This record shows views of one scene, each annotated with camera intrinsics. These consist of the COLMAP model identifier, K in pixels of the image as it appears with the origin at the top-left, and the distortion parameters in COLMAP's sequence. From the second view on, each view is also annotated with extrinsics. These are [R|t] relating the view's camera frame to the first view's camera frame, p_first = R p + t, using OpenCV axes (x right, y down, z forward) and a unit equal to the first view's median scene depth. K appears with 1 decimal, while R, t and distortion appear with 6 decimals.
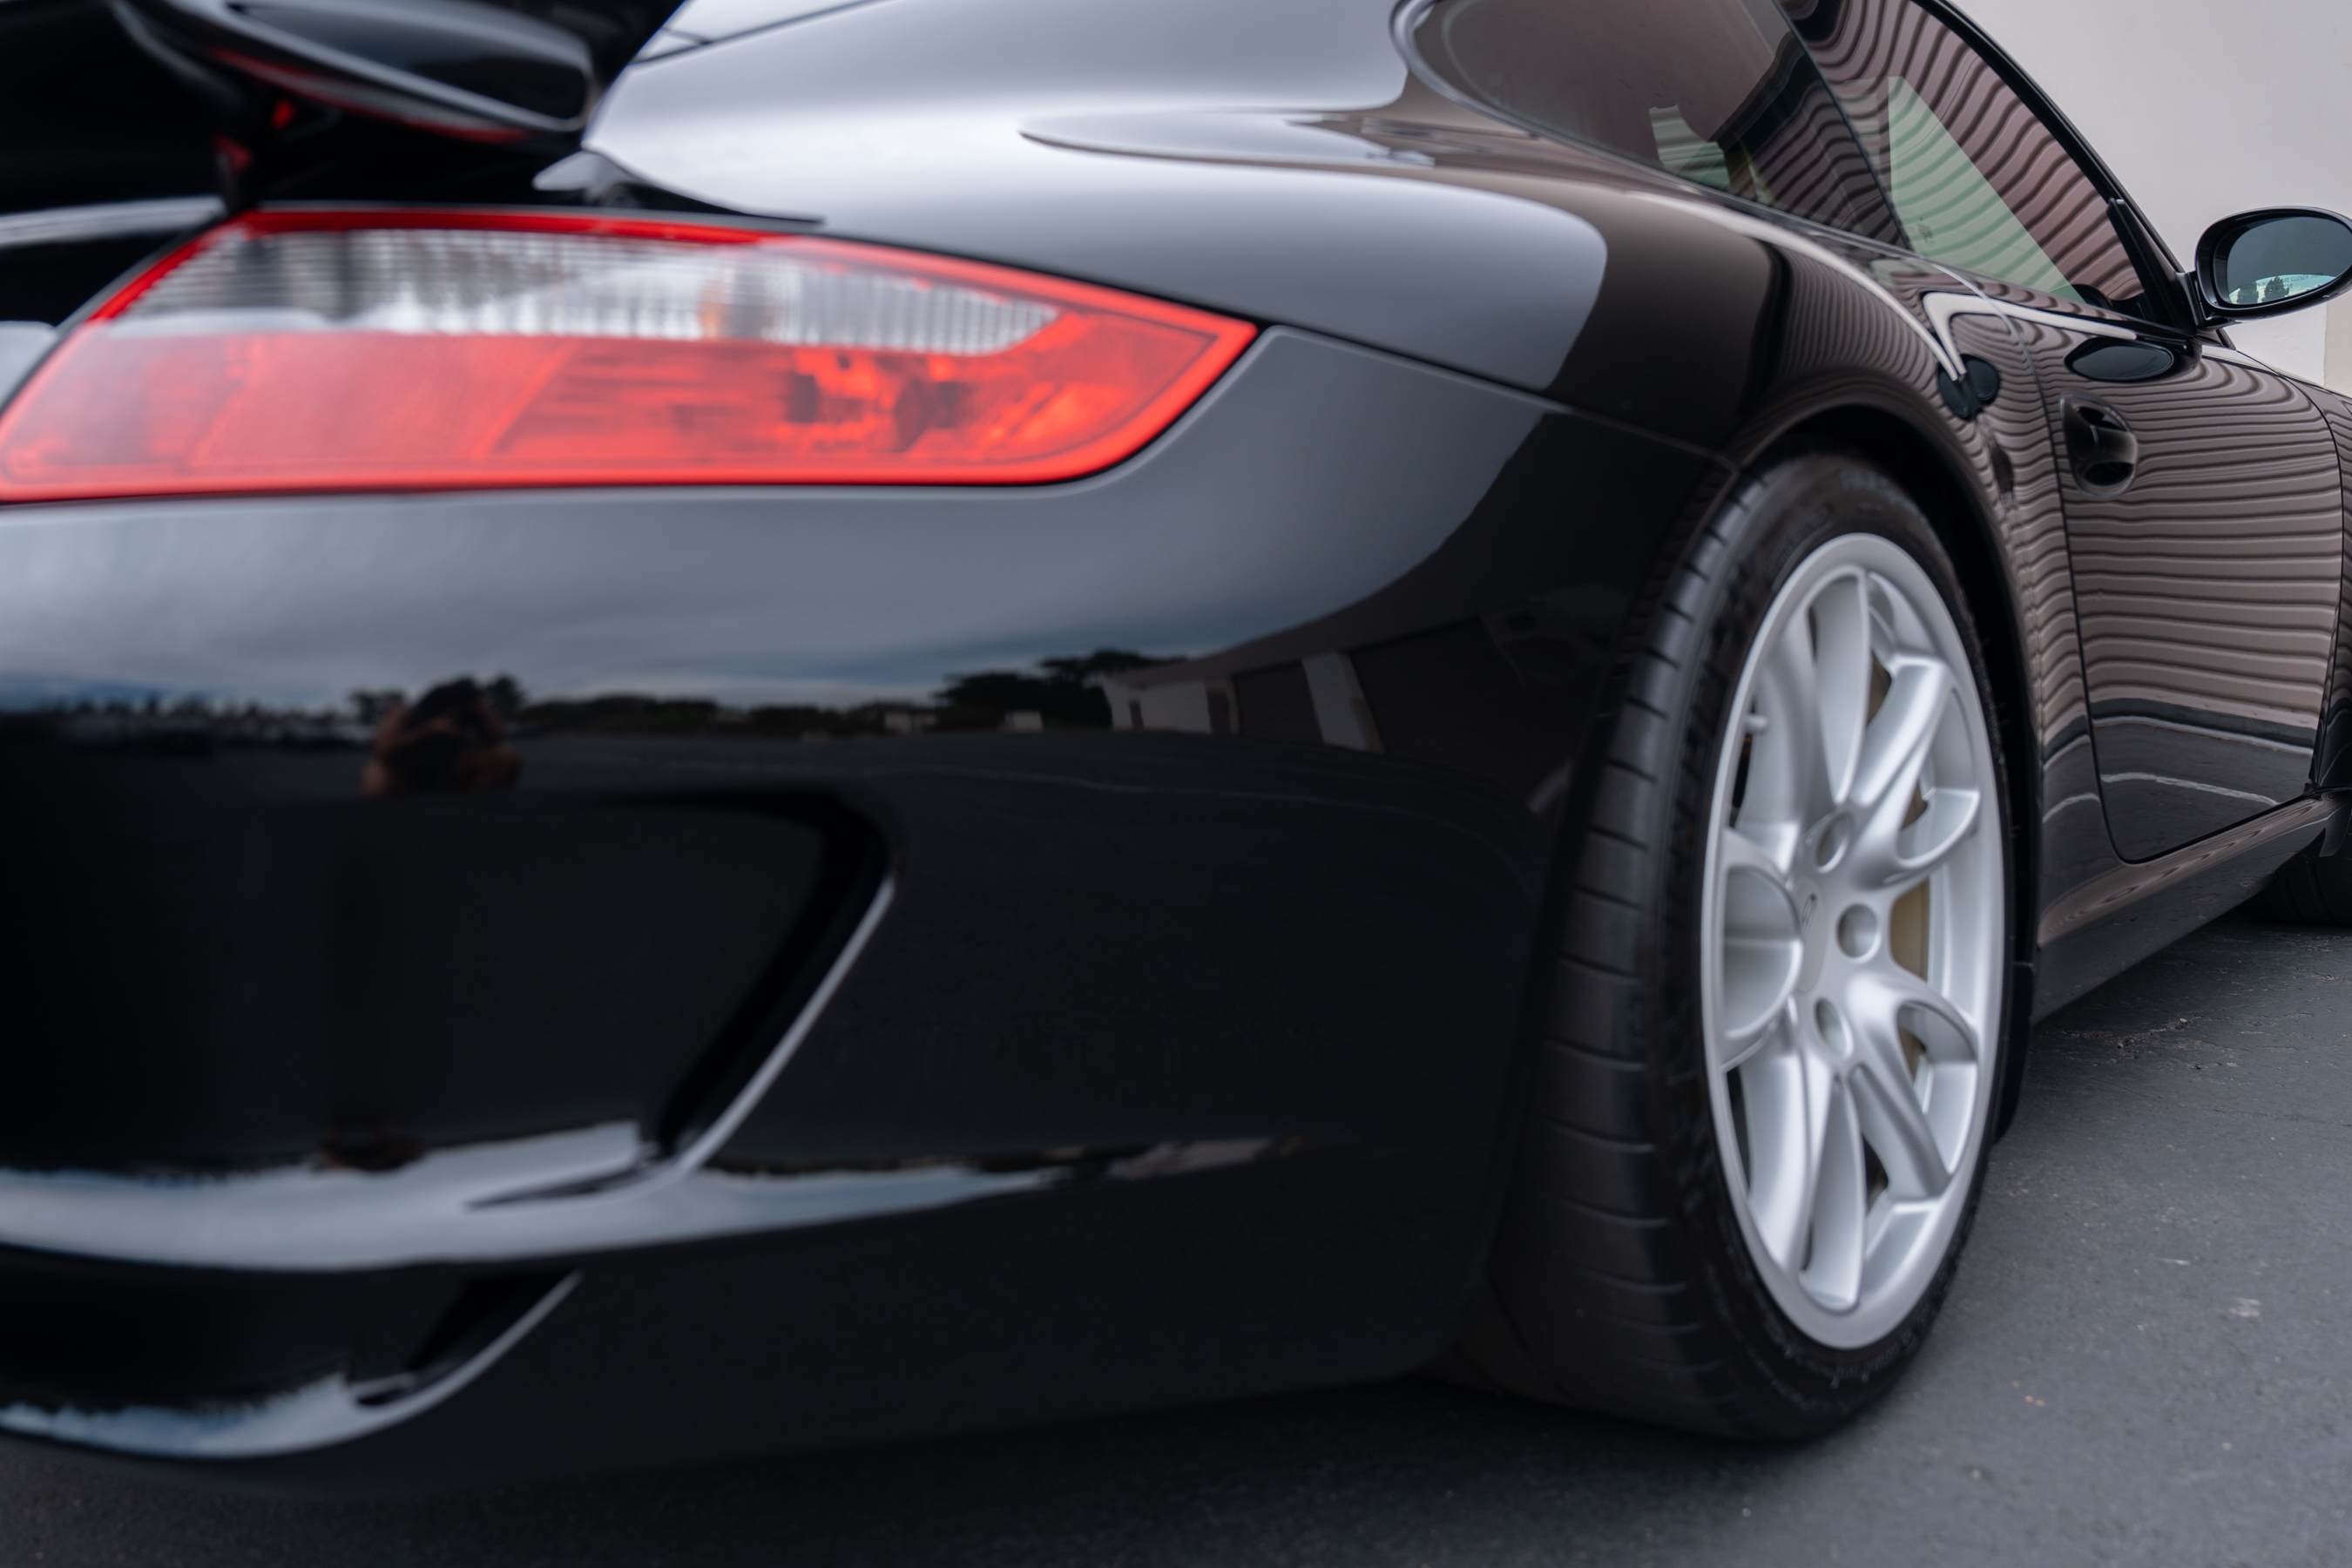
lens RADIAL K [[2250.6, 0, 1184.4], [0, 2250.6, 777.4], [0, 0, 1]] dist [0.023426, 0.000000]
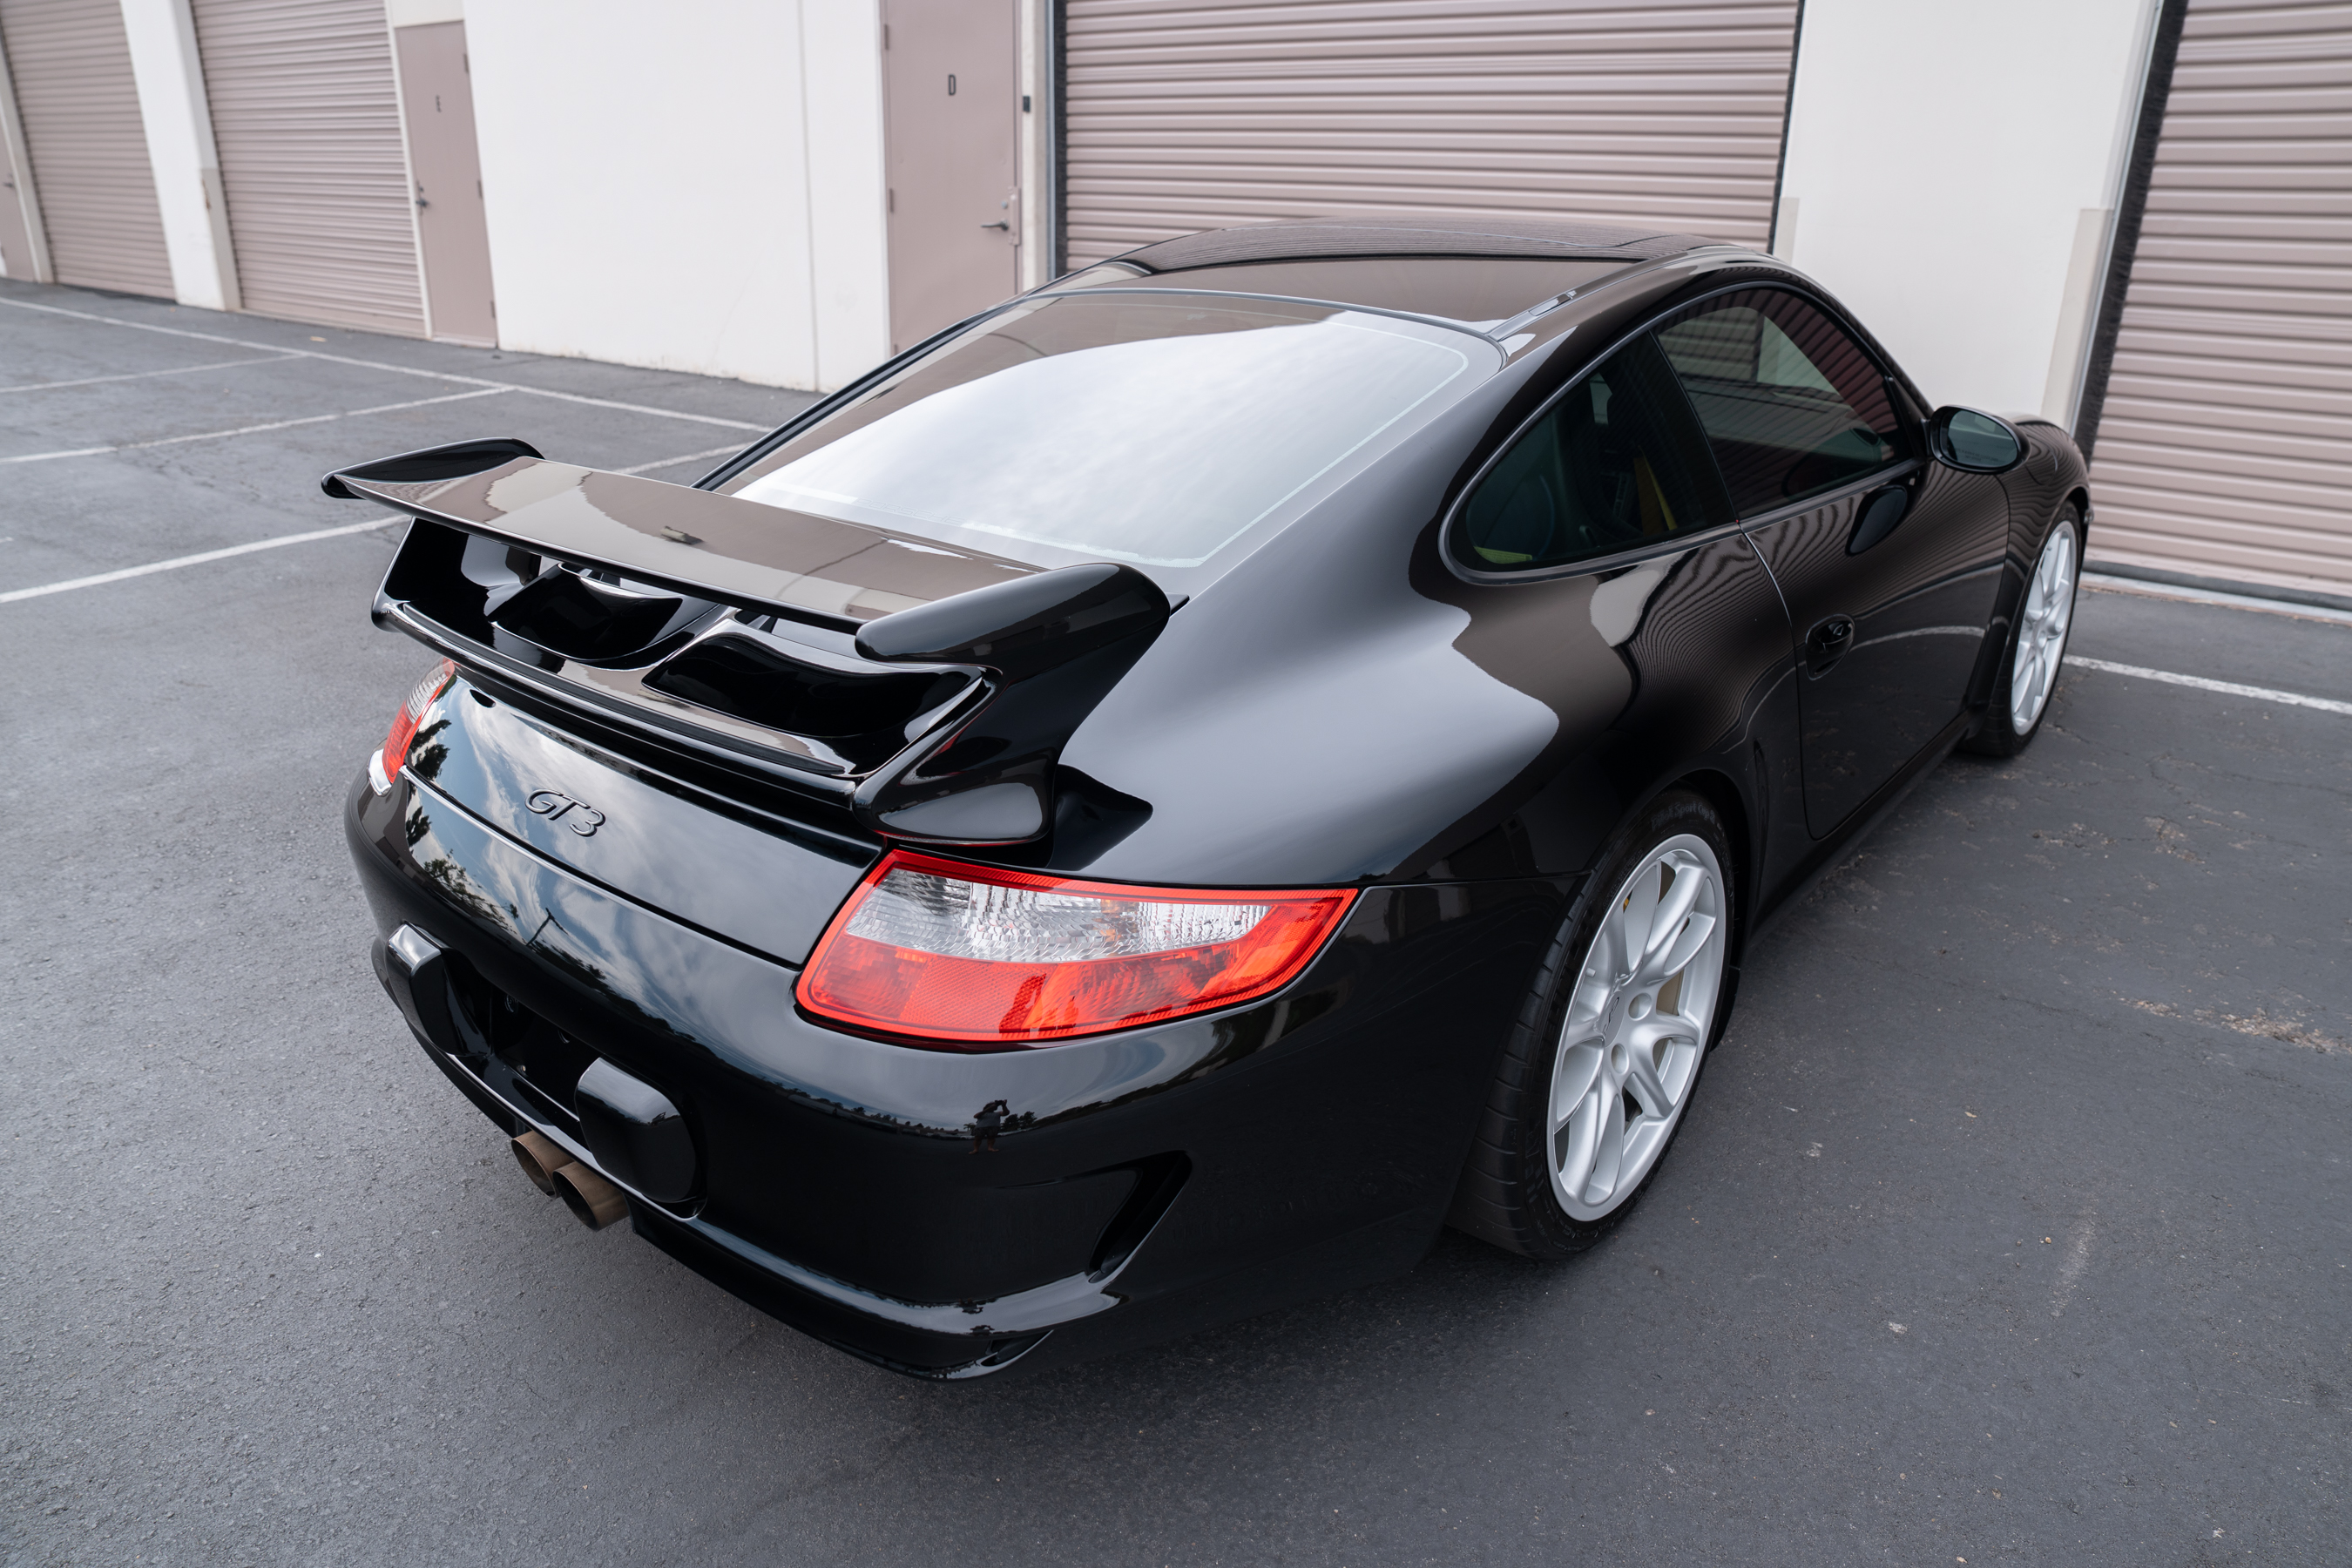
lens RADIAL K [[1588.3, 0, 1187.1], [0, 1588.3, 784.1], [0, 0, 1]] dist [-0.075433, 0.048678]
pose [[0.998256, 0.041796, -0.041696, -0.056968], [-0.027399, 0.953579, 0.299894, -0.589490], [0.052295, -0.298229, 0.953061, -0.324835]]
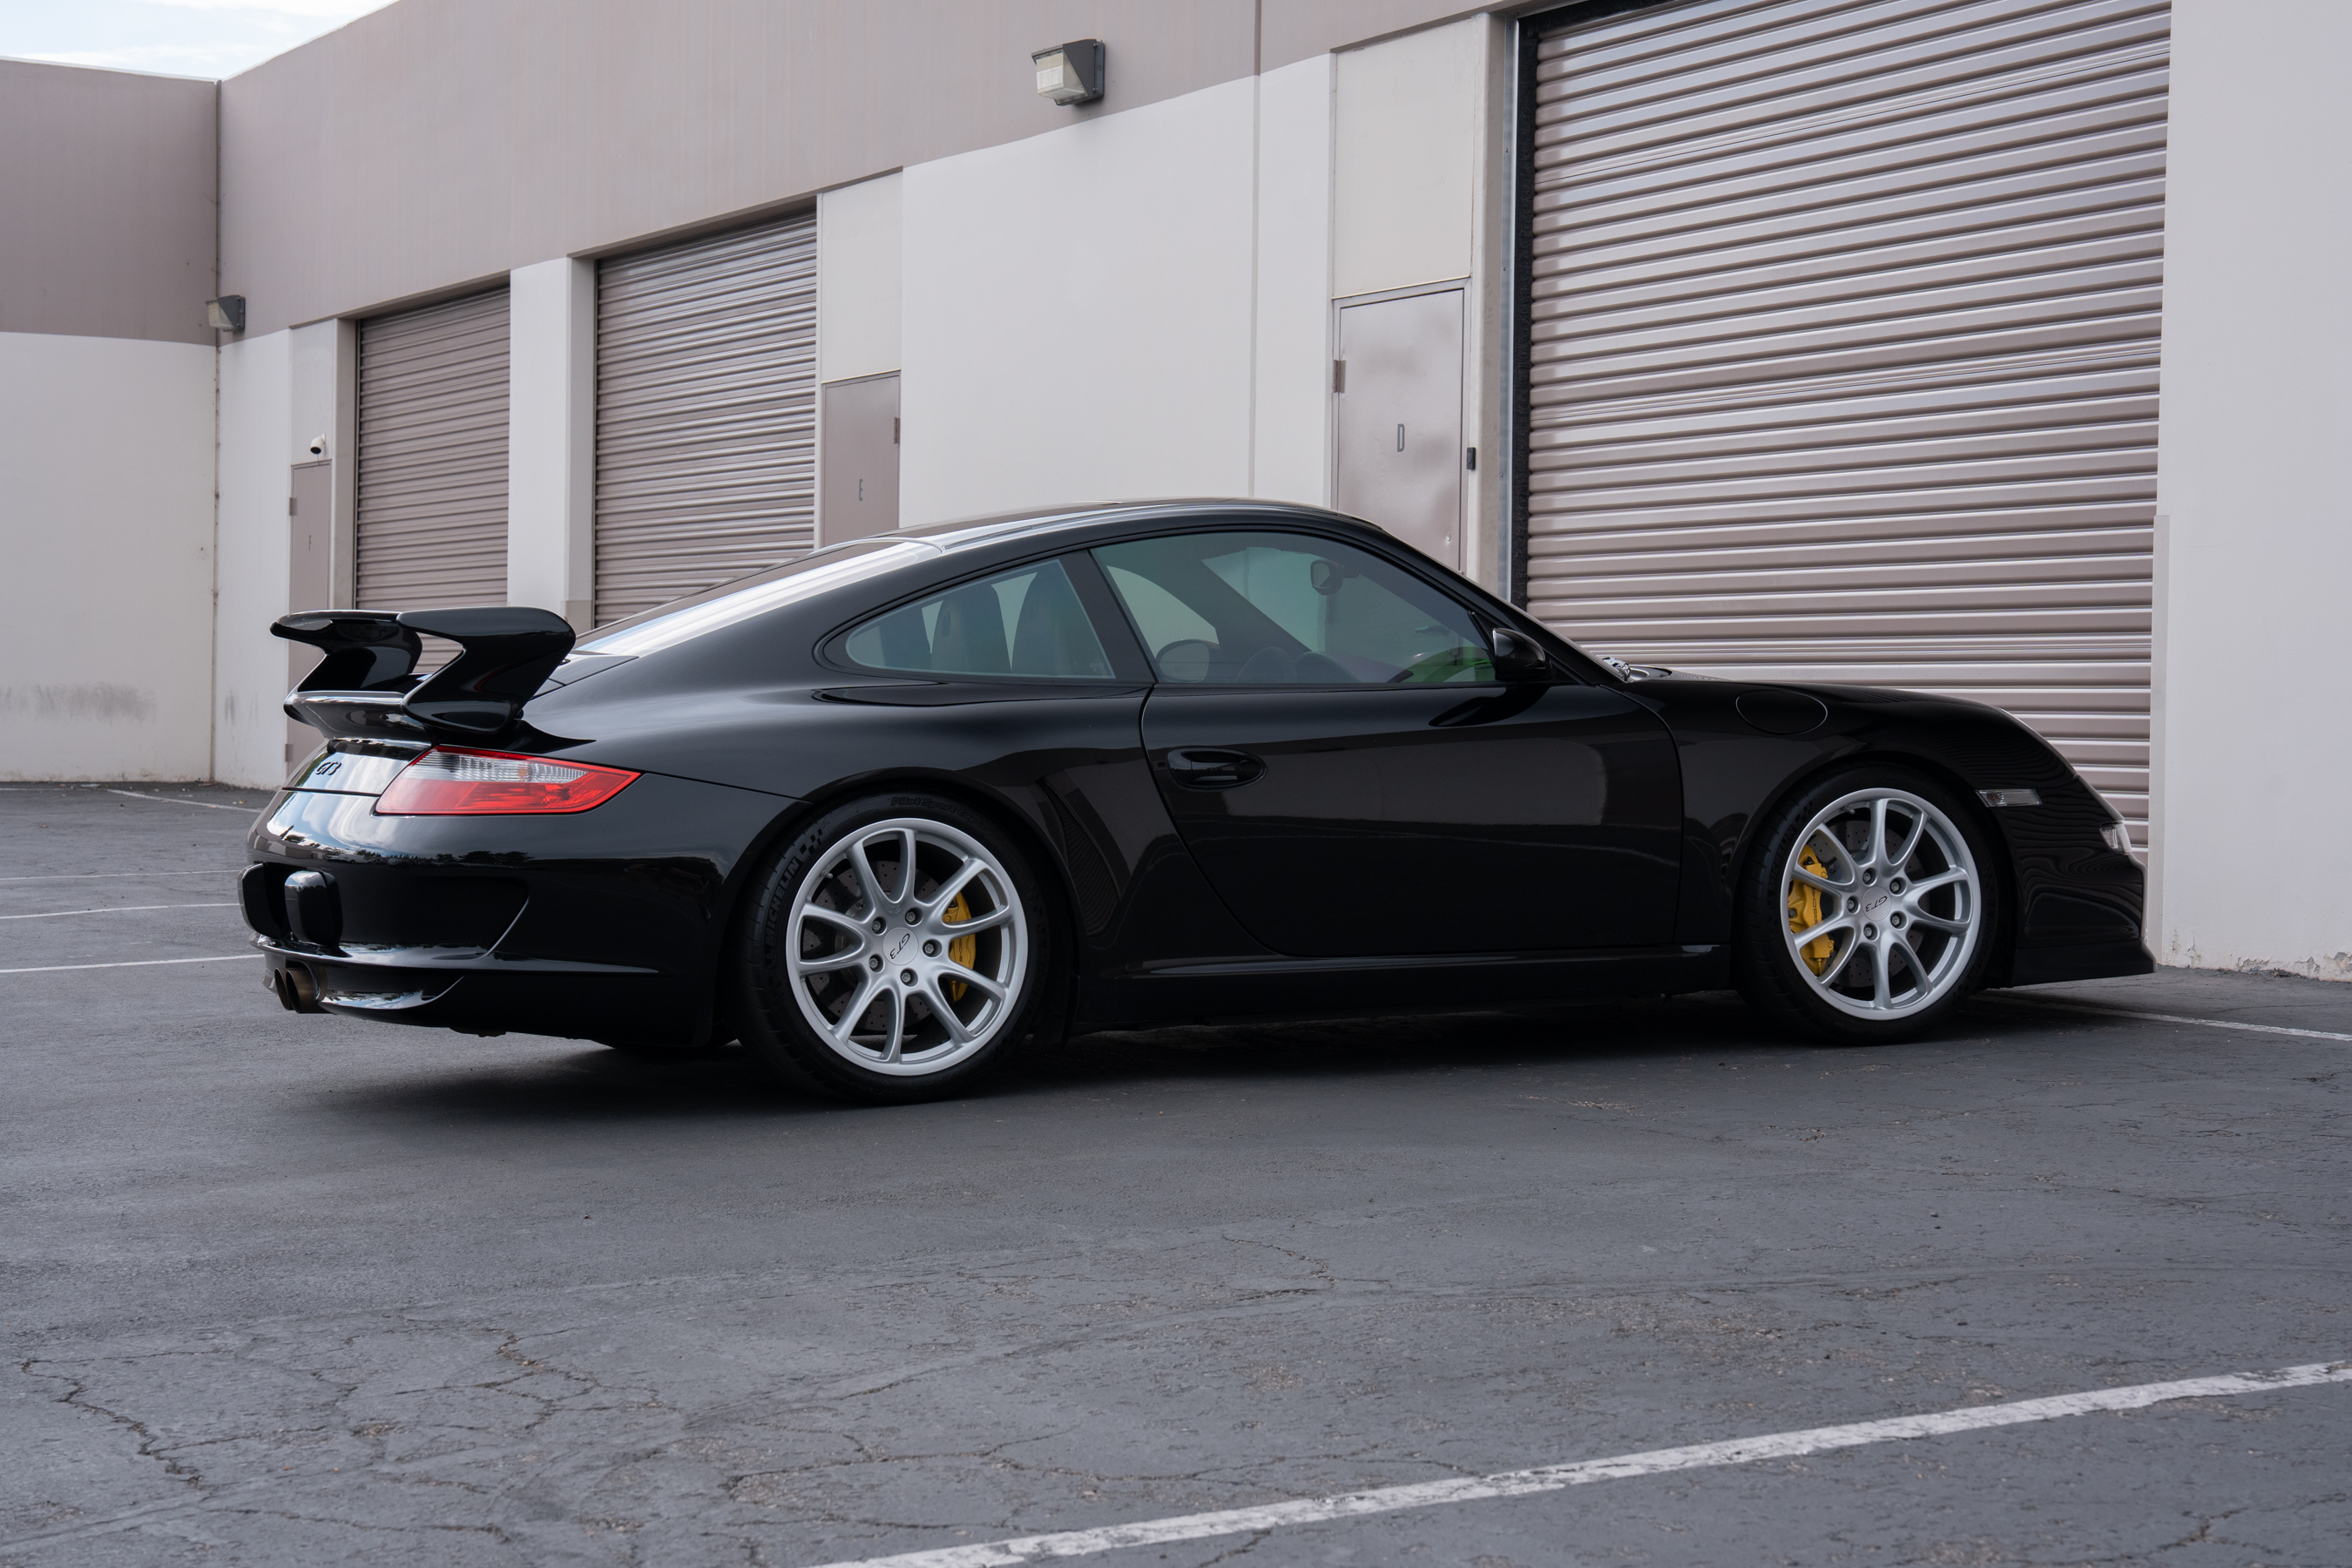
lens RADIAL K [[4542.5, 0, 1177.4], [0, 4542.5, 794.5], [0, 0, 1]] dist [0.328535, 0.000000]
pose [[0.874098, 0.023407, -0.485185, 3.950217], [-0.046157, 0.998321, -0.034994, 0.069206], [0.483551, 0.052983, 0.873711, -4.657352]]
